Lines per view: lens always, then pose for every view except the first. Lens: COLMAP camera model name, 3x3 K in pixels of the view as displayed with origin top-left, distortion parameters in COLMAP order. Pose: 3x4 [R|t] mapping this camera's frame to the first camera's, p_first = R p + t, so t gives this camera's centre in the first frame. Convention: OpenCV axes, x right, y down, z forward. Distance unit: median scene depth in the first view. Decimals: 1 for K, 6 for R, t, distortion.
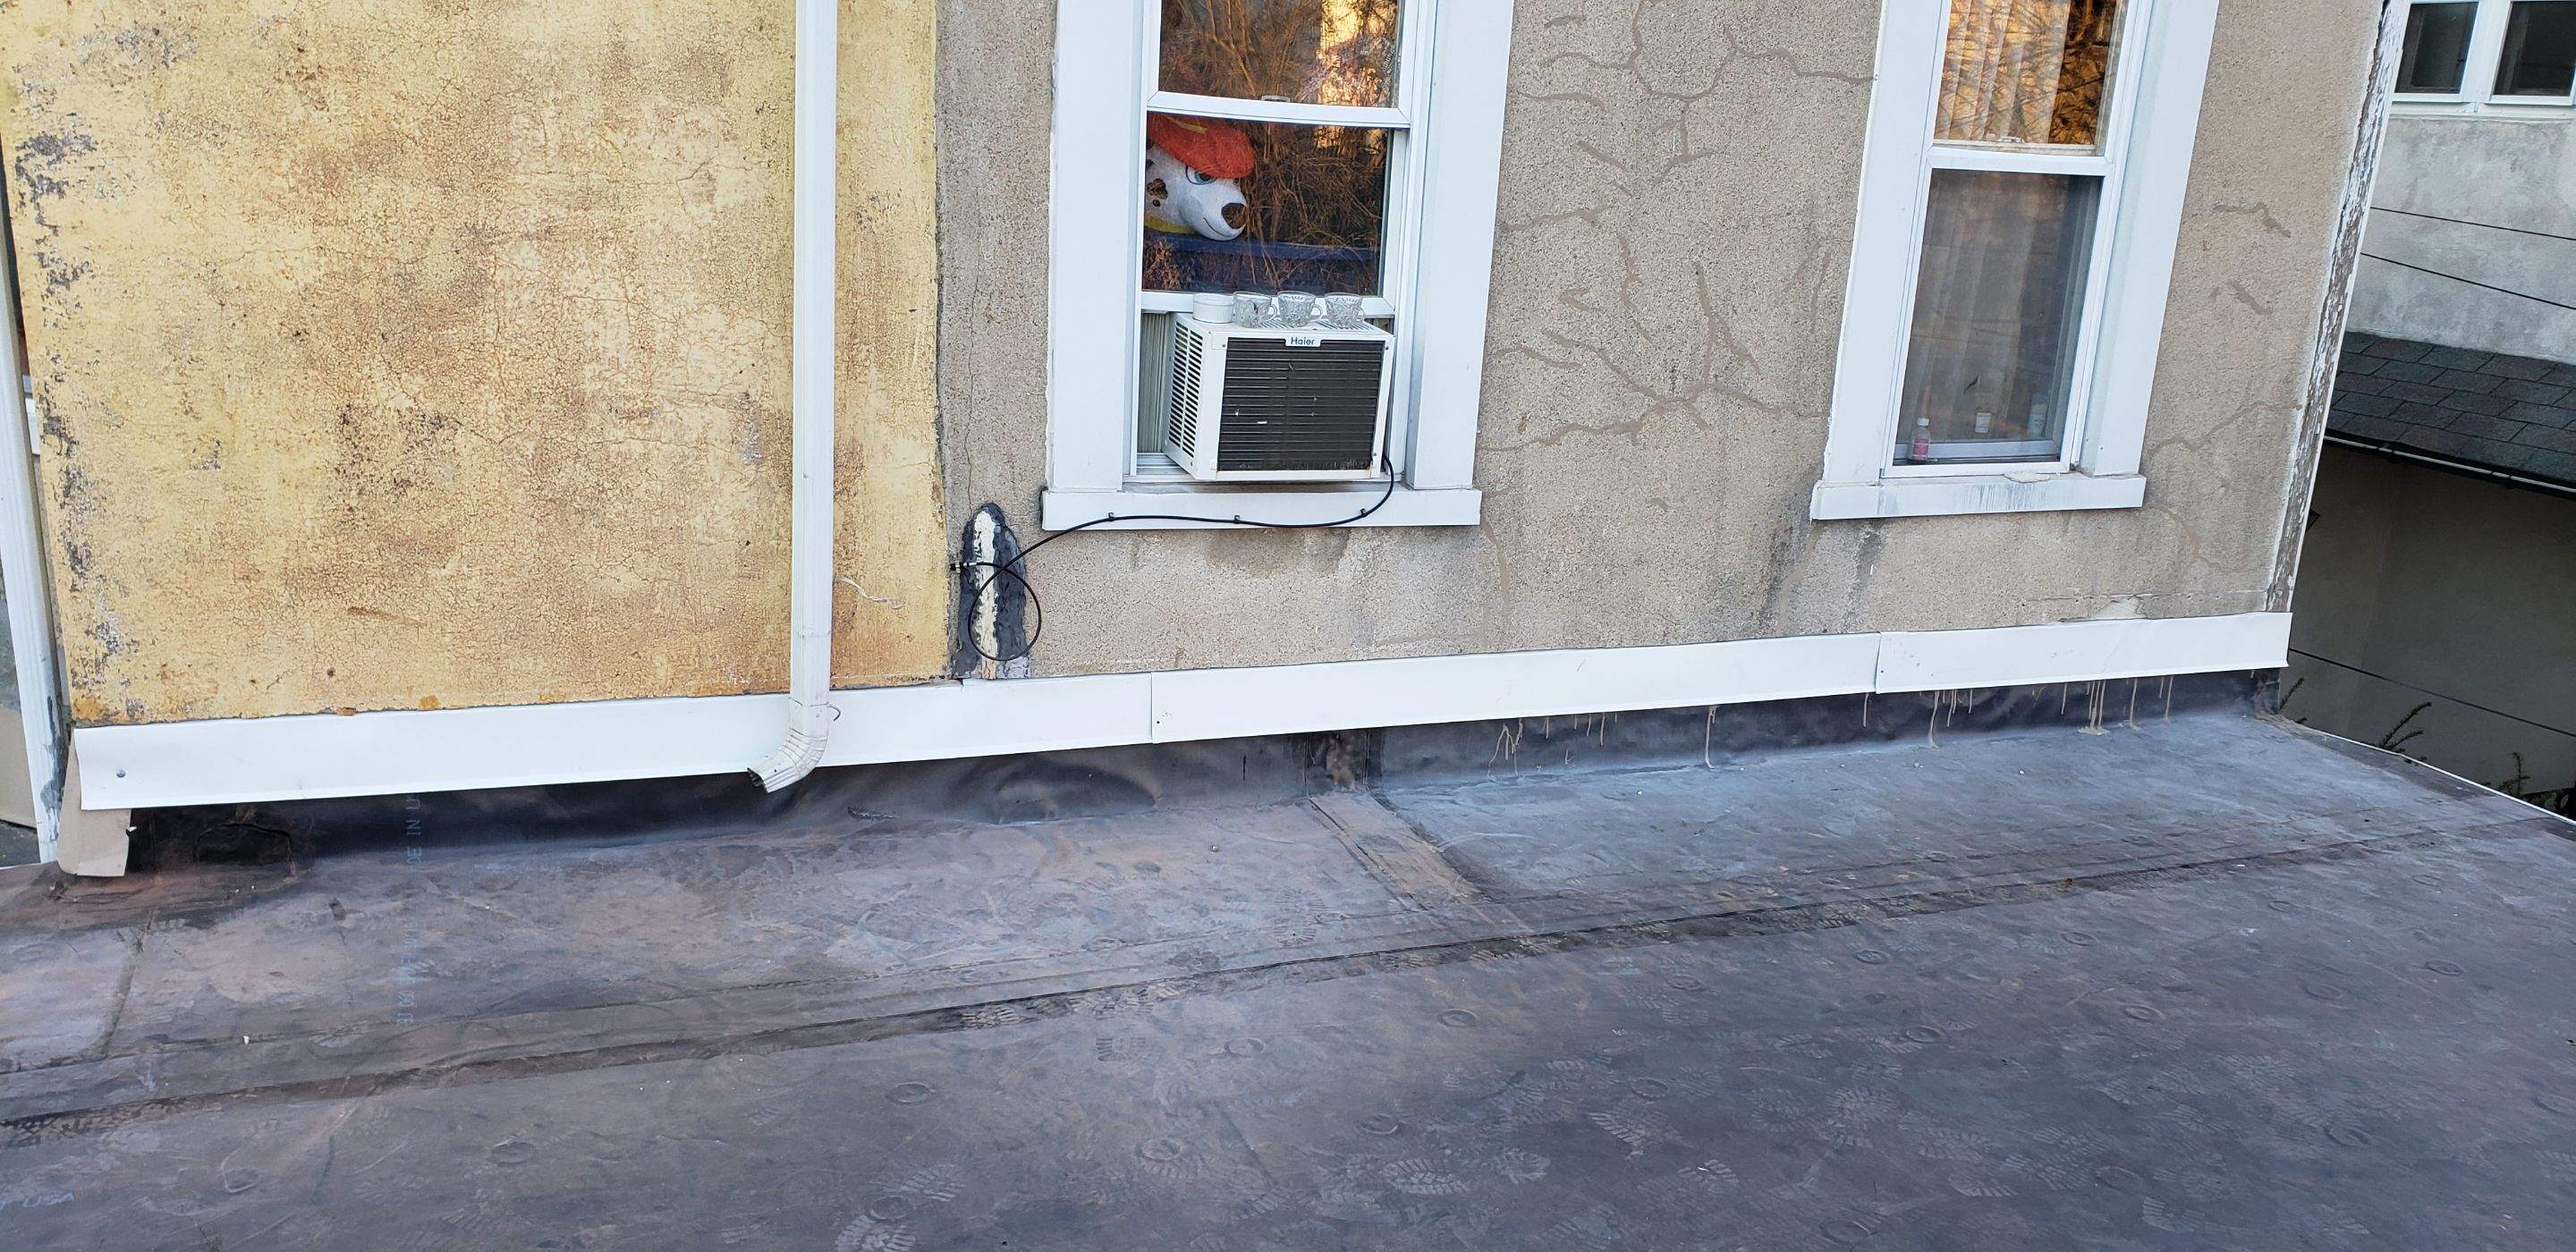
lens RADIAL K [[1961.2, 0, 1297.1], [0, 1961.2, 639.7], [0, 0, 1]] dist [0.160771, -0.400799]
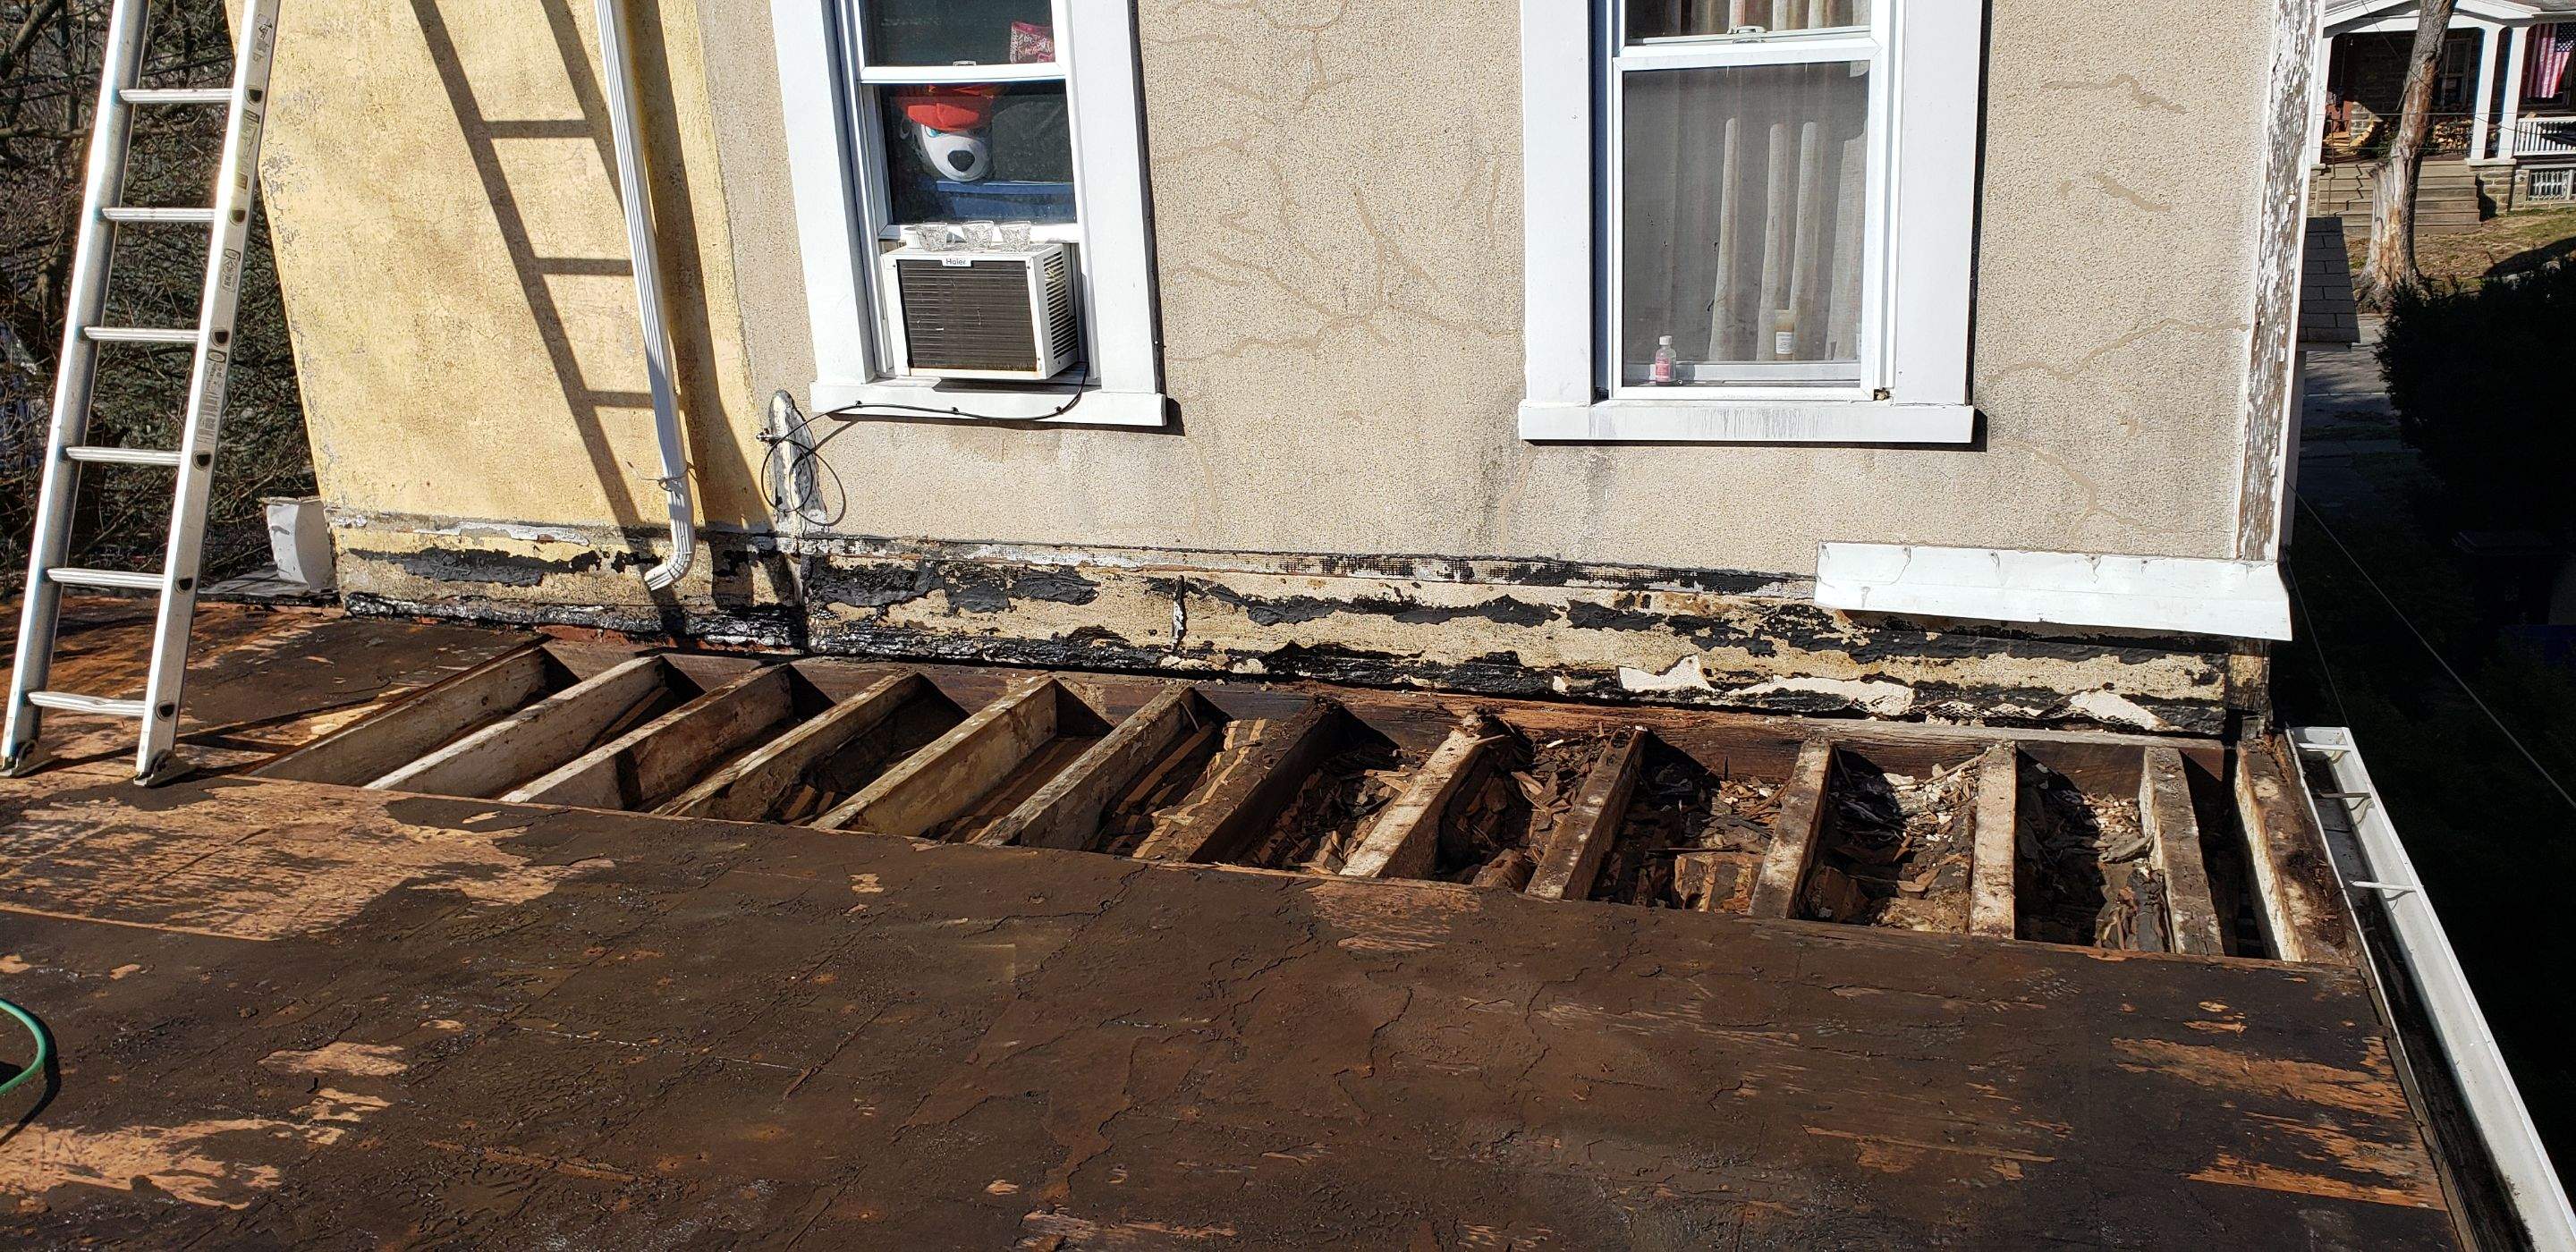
lens RADIAL K [[1978.4, 0, 1320.2], [0, 1978.4, 610.2], [0, 0, 1]] dist [0.186482, -0.515946]
pose [[0.763691, 0.091116, -0.639120, 0.944008], [-0.085756, 0.995535, 0.039457, -0.006537], [0.639861, 0.024676, 0.768094, 0.197961]]
